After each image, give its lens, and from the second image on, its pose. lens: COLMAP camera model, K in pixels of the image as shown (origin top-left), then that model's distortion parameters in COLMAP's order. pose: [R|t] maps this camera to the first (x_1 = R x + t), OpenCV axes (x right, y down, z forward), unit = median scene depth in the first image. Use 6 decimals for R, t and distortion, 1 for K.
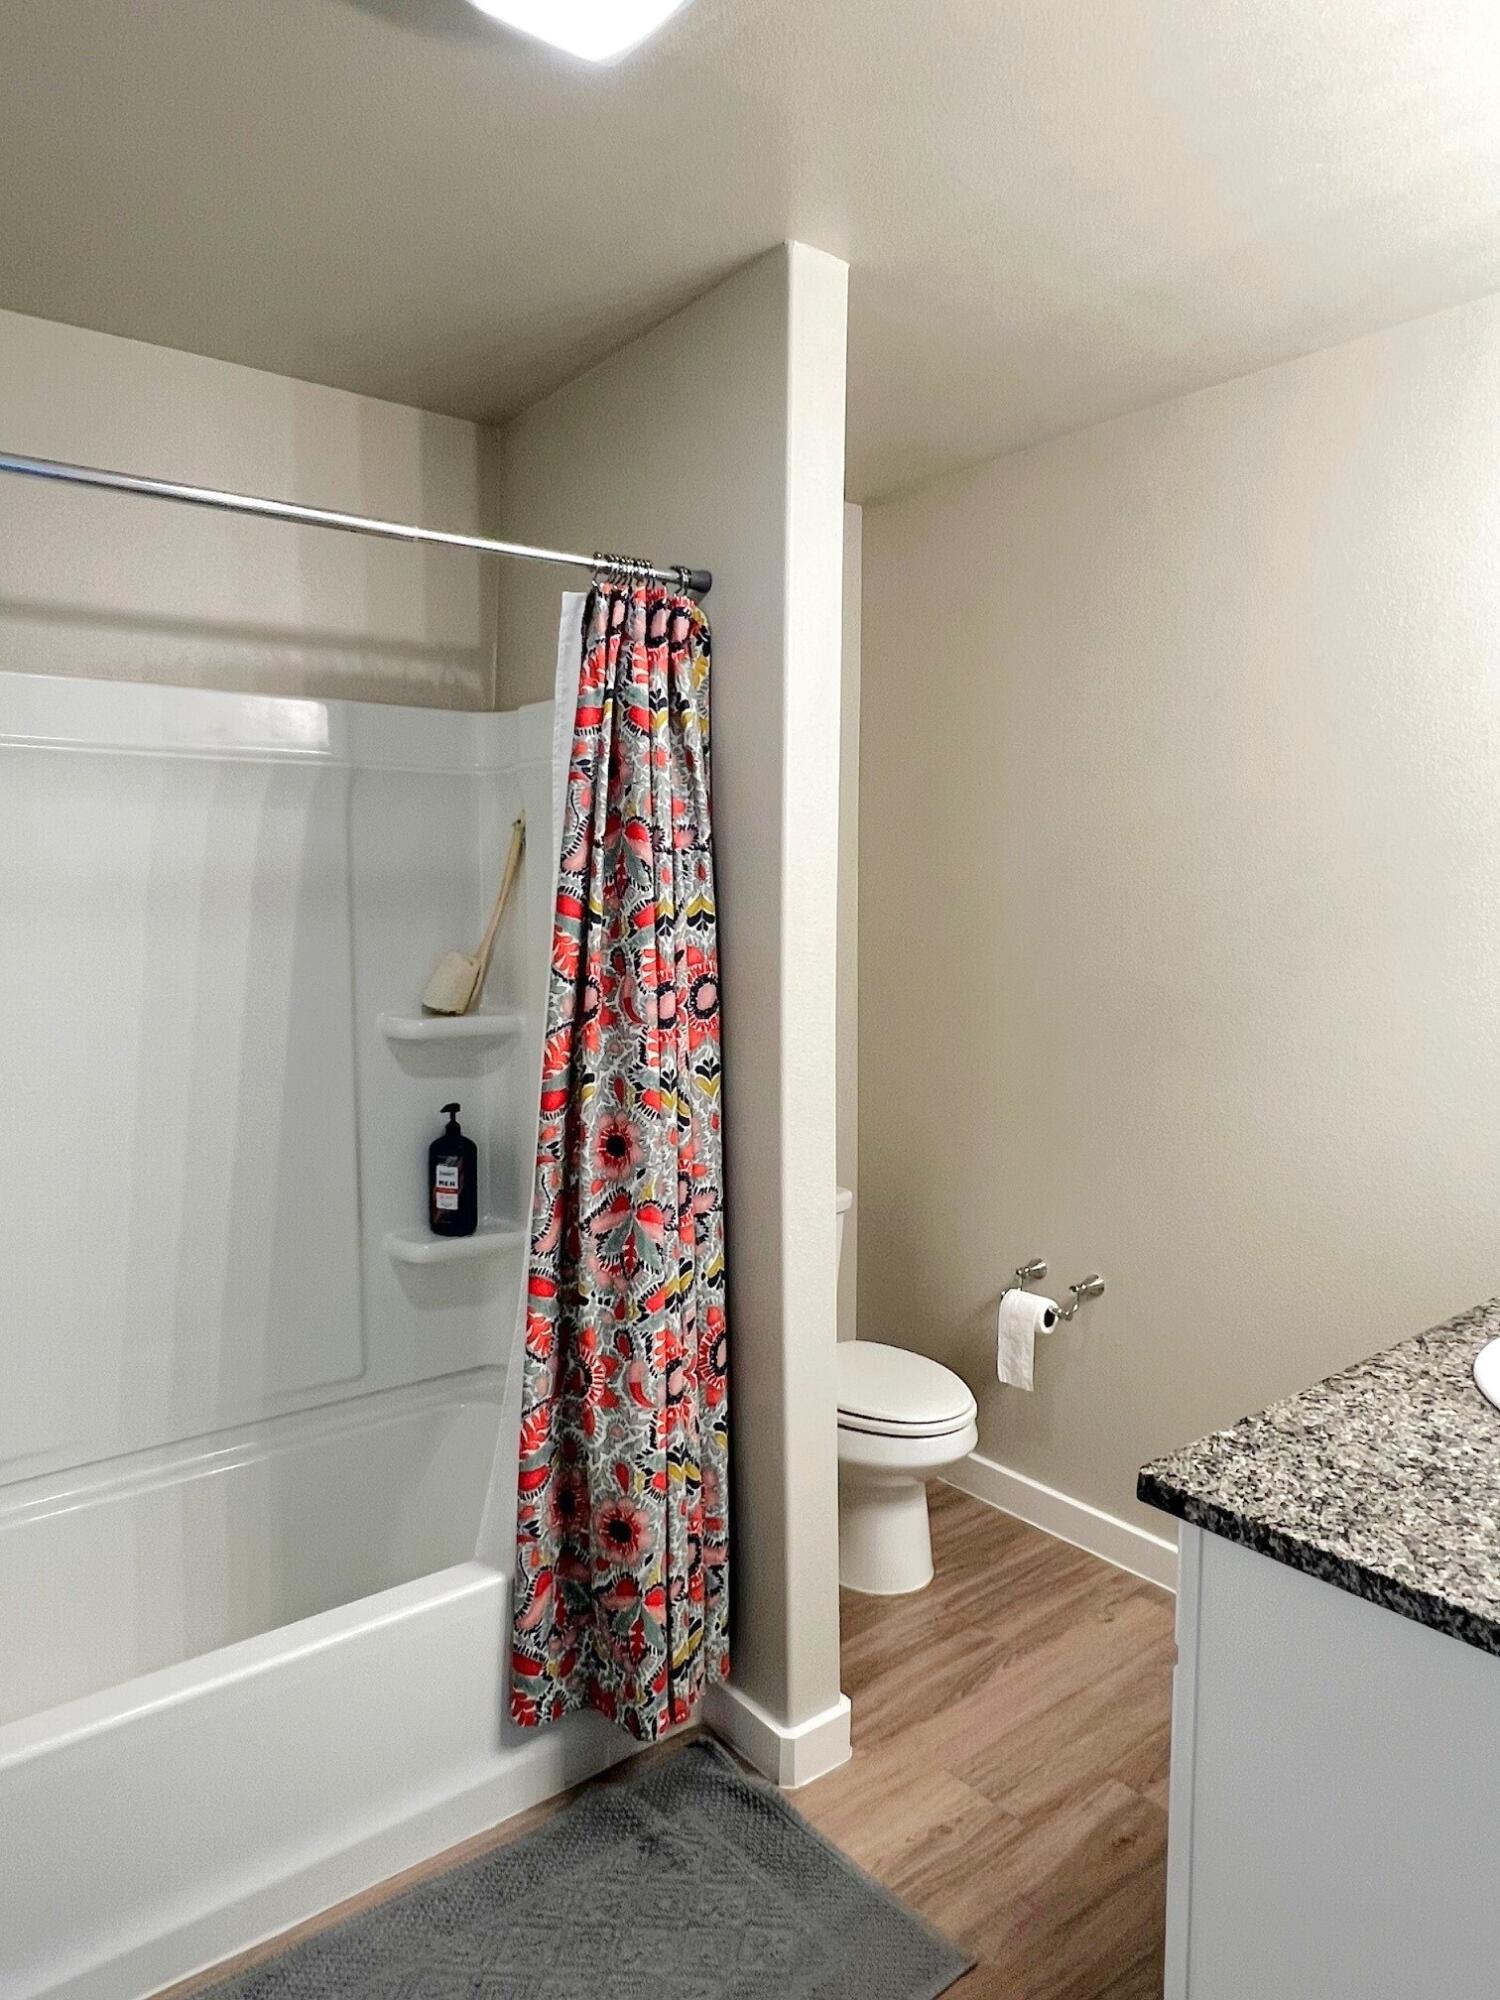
lens RADIAL K [[1272.9, 0, 747.8], [0, 1272.9, 1000.6], [0, 0, 1]] dist [0.004240, -0.004317]
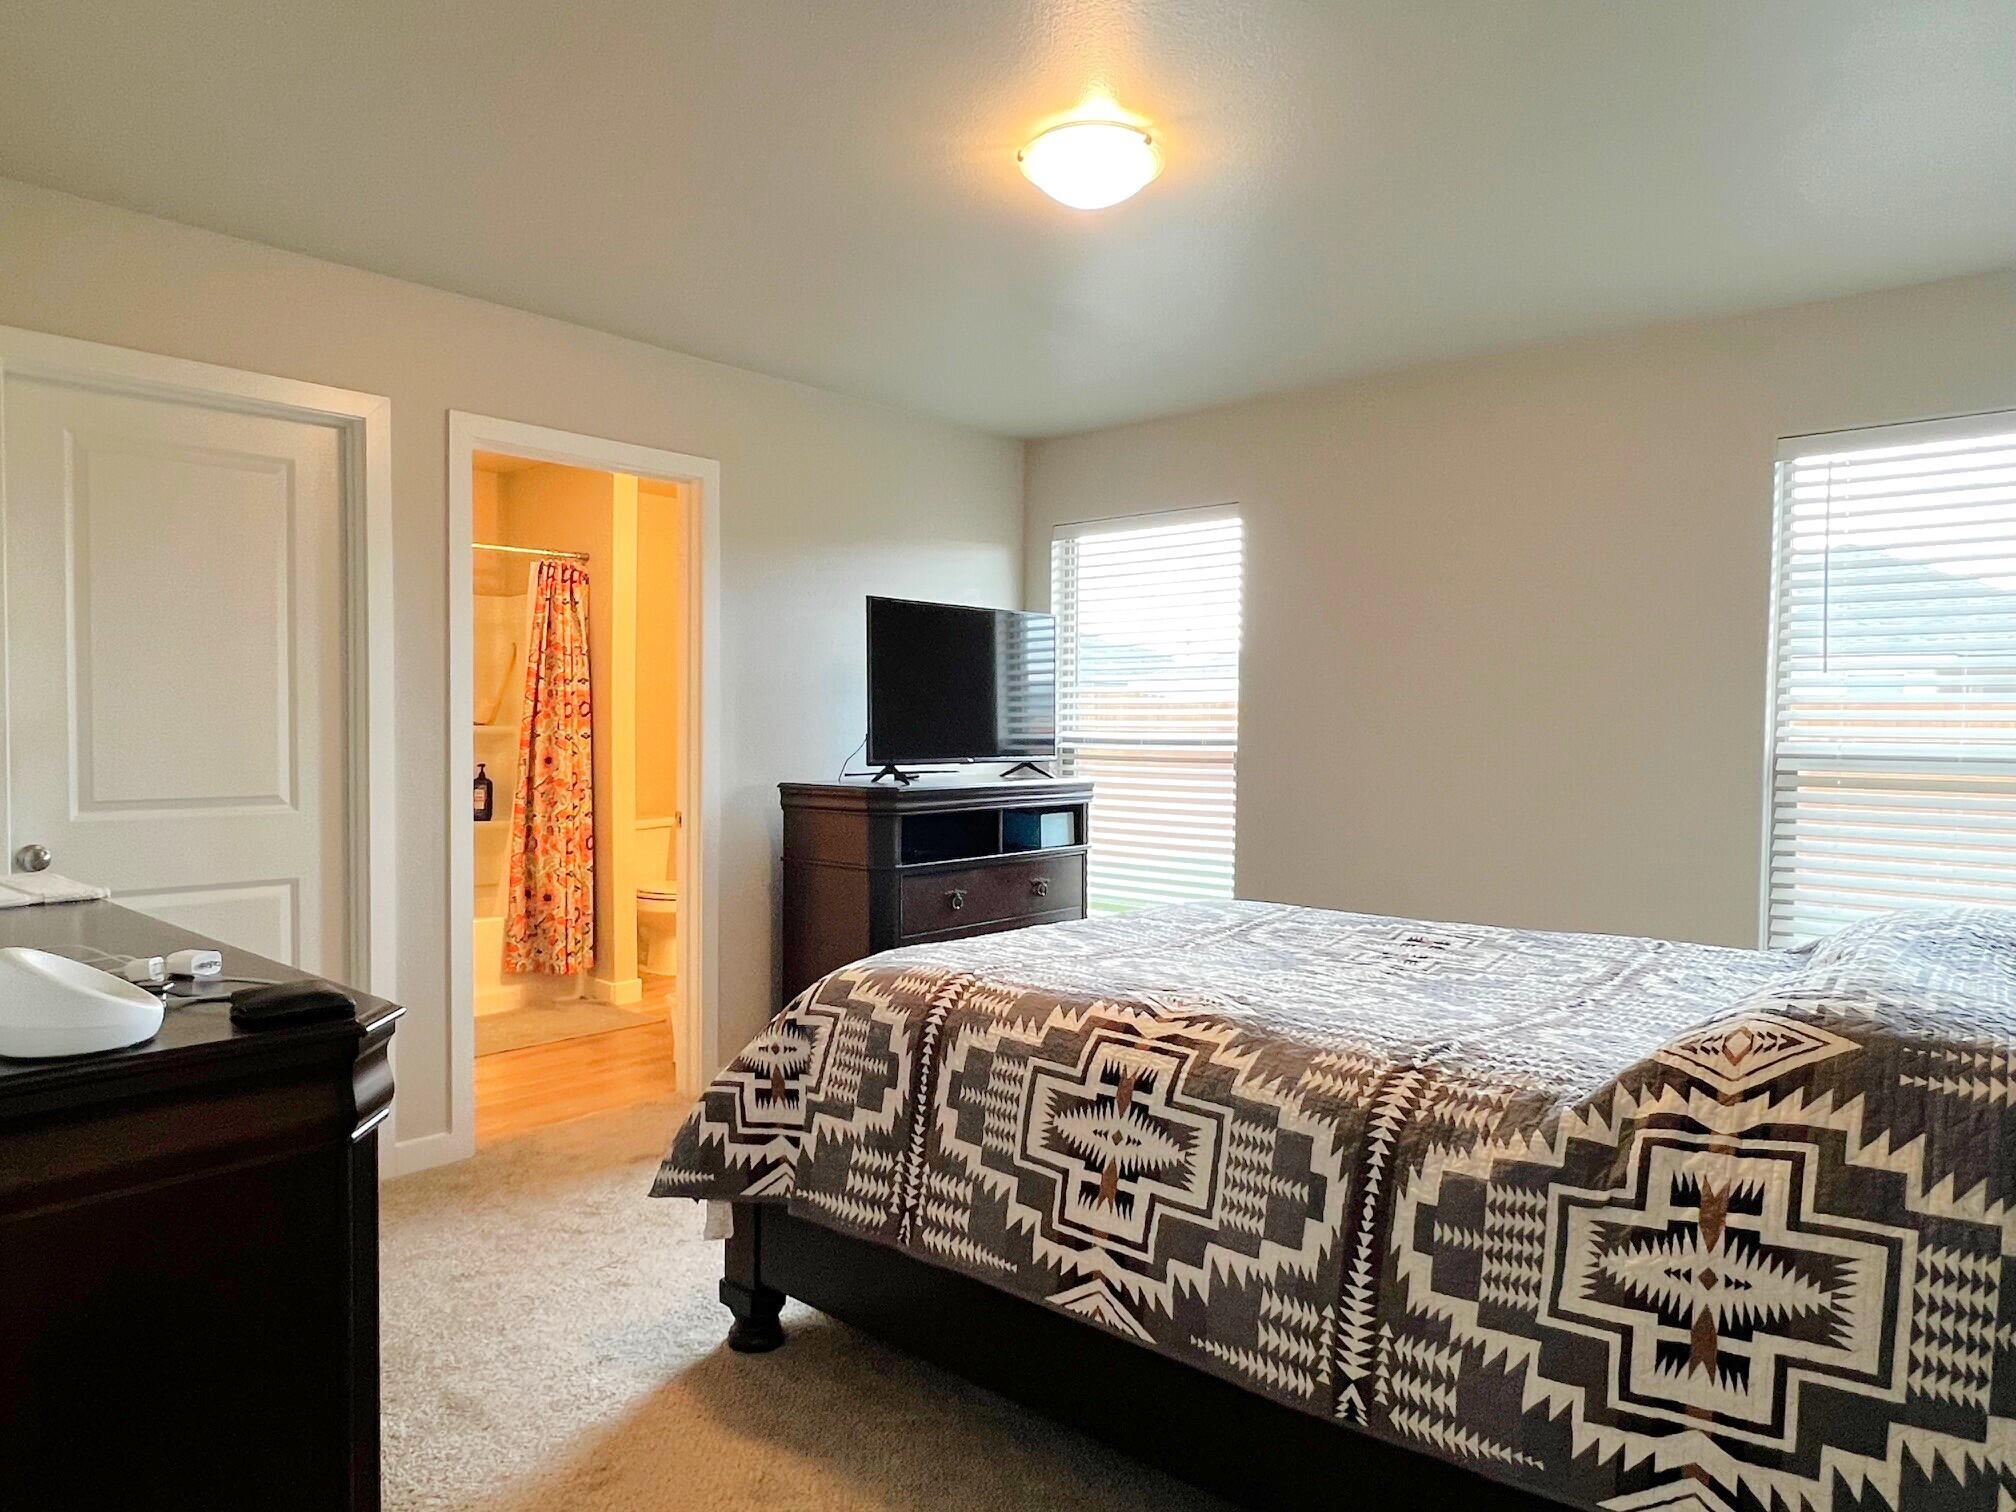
lens RADIAL K [[1277.1, 0, 987.5], [0, 1277.1, 760.5], [0, 0, 1]] dist [-0.005560, 0.001295]
pose [[0.985172, 0.004778, 0.171502, 0.358182], [0.004077, 0.998678, -0.051241, 0.257801], [-0.171520, 0.051180, 0.983850, -1.878616]]
